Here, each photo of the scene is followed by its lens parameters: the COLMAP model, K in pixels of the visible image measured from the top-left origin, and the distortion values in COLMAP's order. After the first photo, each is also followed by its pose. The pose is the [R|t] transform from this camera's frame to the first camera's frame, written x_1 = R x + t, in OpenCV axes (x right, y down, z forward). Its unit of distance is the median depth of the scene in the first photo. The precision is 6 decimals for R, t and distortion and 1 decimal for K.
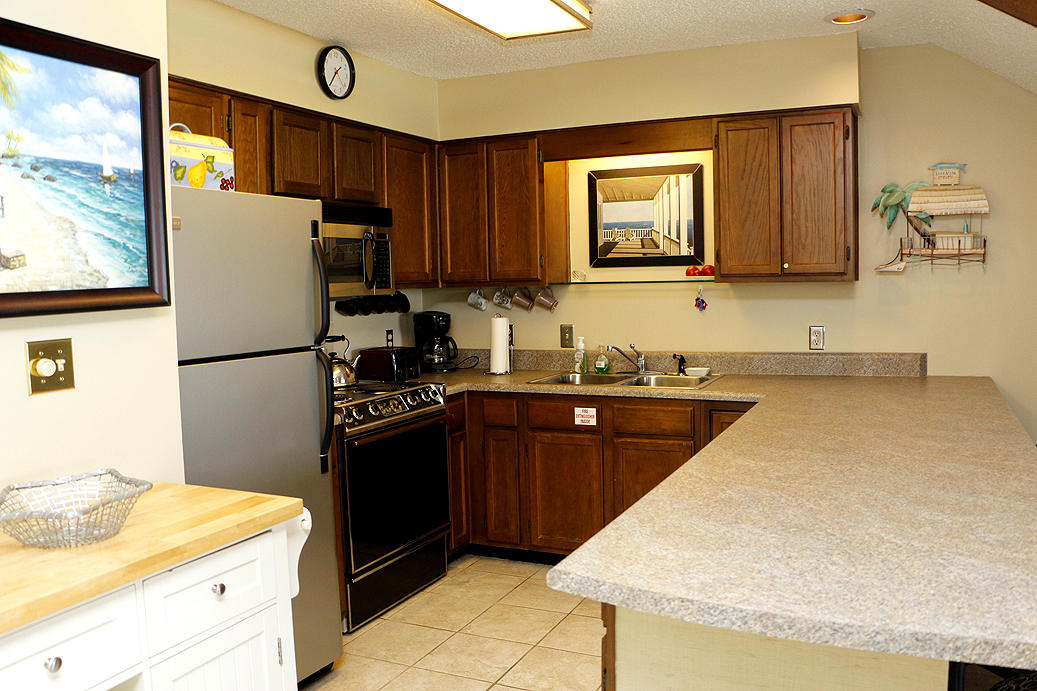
lens RADIAL K [[850.8, 0, 523.4], [0, 850.8, 344.2], [0, 0, 1]] dist [-0.168033, 0.123529]
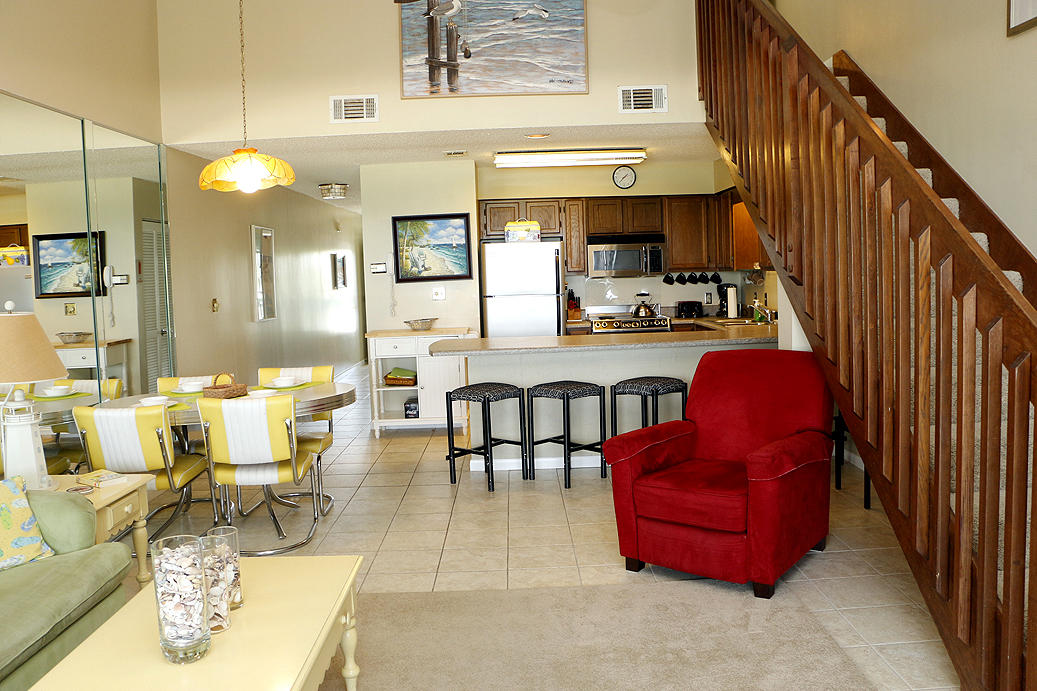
lens RADIAL K [[850.8, 0, 521.9], [0, 850.8, 345.1], [0, 0, 1]] dist [-0.168033, 0.123529]
pose [[0.426584, 0.085548, -0.900393, 1.735592], [-0.046579, 0.996274, 0.072590, -0.022551], [0.903248, 0.010974, 0.428979, -0.234404]]
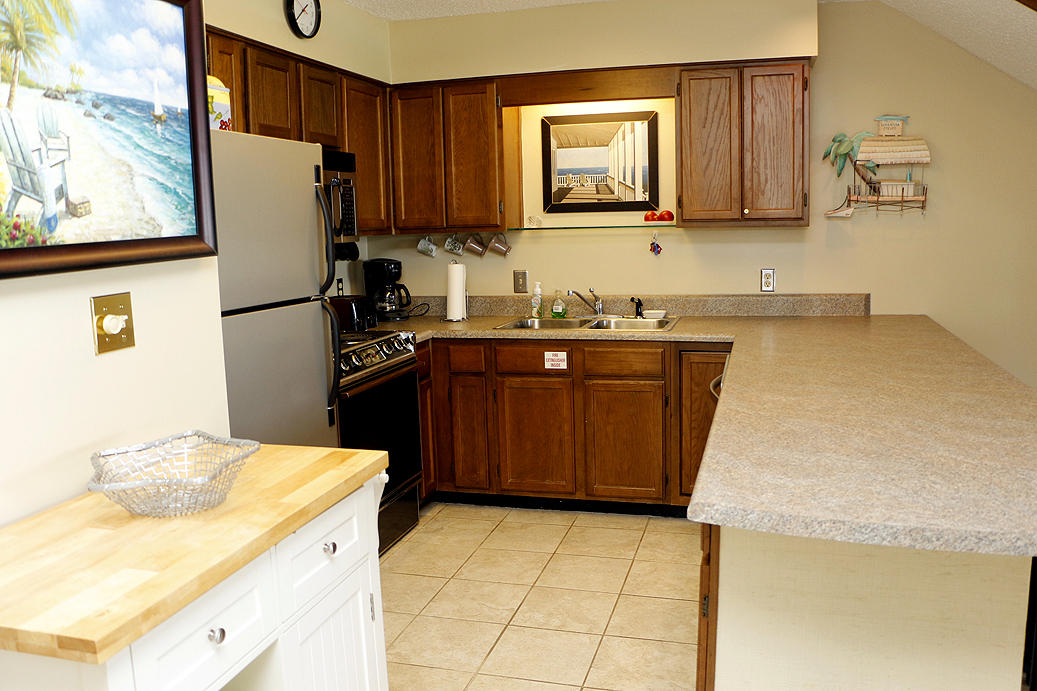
lens RADIAL K [[850.8, 0, 524.4], [0, 850.8, 343.1], [0, 0, 1]] dist [-0.168033, 0.123529]
pose [[0.986754, -0.026871, 0.159982, -0.133234], [0.016932, 0.997859, 0.063167, -0.000501], [-0.161337, -0.059622, 0.985097, 0.004817]]
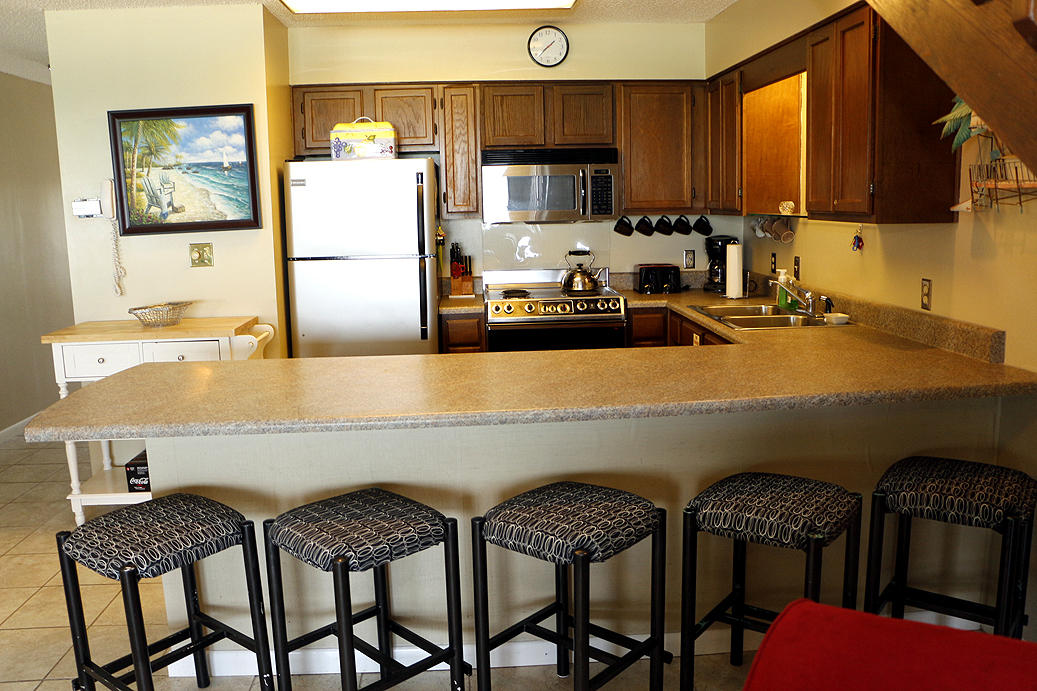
lens RADIAL K [[850.8, 0, 518.5], [0, 850.8, 345.5], [0, 0, 1]] dist [-0.168033, 0.123529]
pose [[0.470628, 0.158138, -0.868045, 0.924380], [-0.056310, 0.987185, 0.149313, -0.058438], [0.880533, -0.021391, 0.473502, 0.332276]]
